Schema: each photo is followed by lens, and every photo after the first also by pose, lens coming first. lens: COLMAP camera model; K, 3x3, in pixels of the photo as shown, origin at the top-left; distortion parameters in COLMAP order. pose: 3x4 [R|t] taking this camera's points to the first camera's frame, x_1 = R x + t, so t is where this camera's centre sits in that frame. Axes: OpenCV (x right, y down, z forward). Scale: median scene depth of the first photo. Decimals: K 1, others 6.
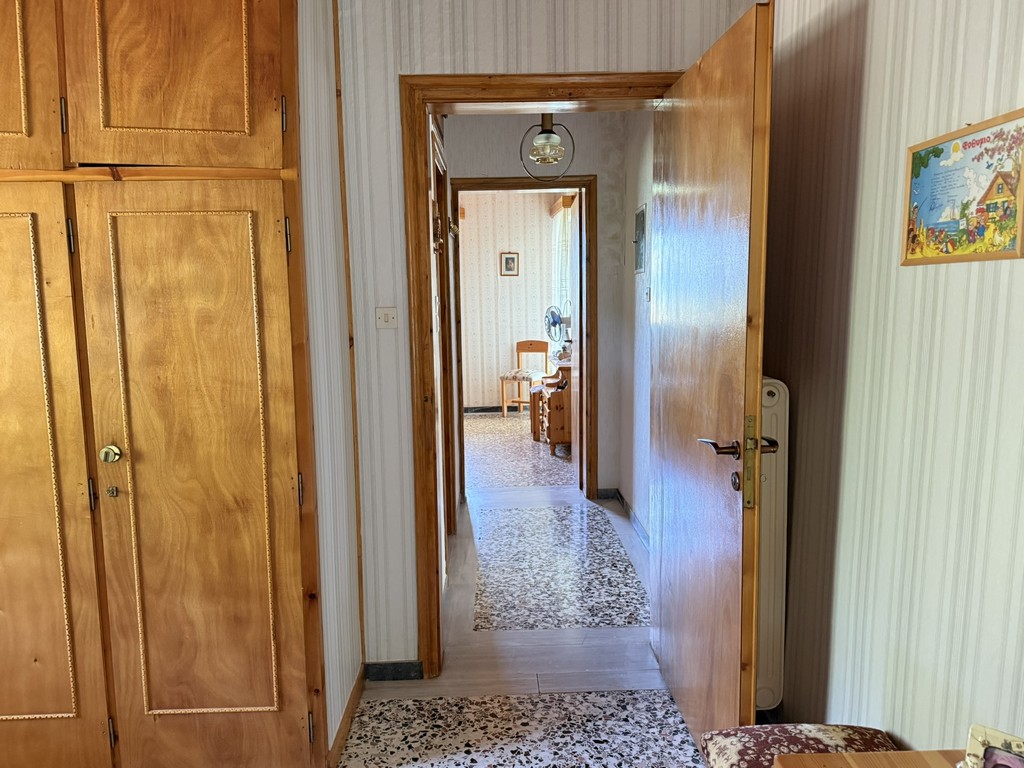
lens RADIAL K [[741.0, 0, 511.4], [0, 741.0, 387.3], [0, 0, 1]] dist [0.064603, -0.087417]
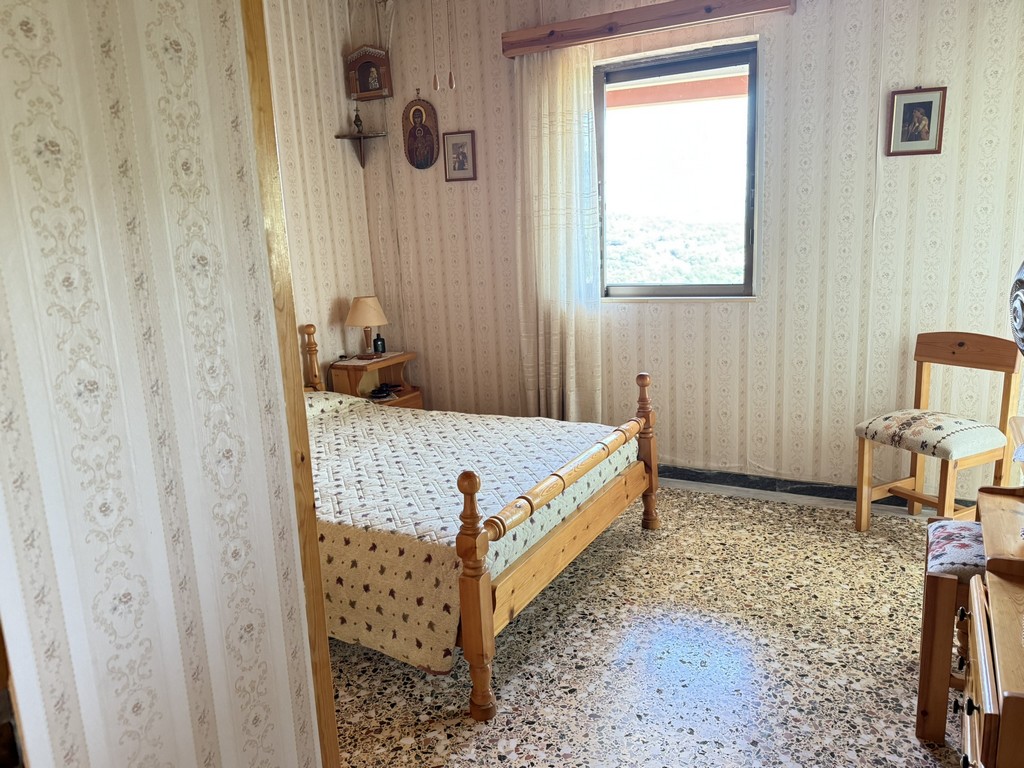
lens RADIAL K [[741.0, 0, 512.3], [0, 741.0, 381.2], [0, 0, 1]] dist [0.064603, -0.087417]
pose [[0.856321, 0.085330, -0.509345, 0.026453], [-0.027348, 0.992364, 0.120271, -0.077550], [0.515719, -0.089061, 0.852116, 0.569799]]
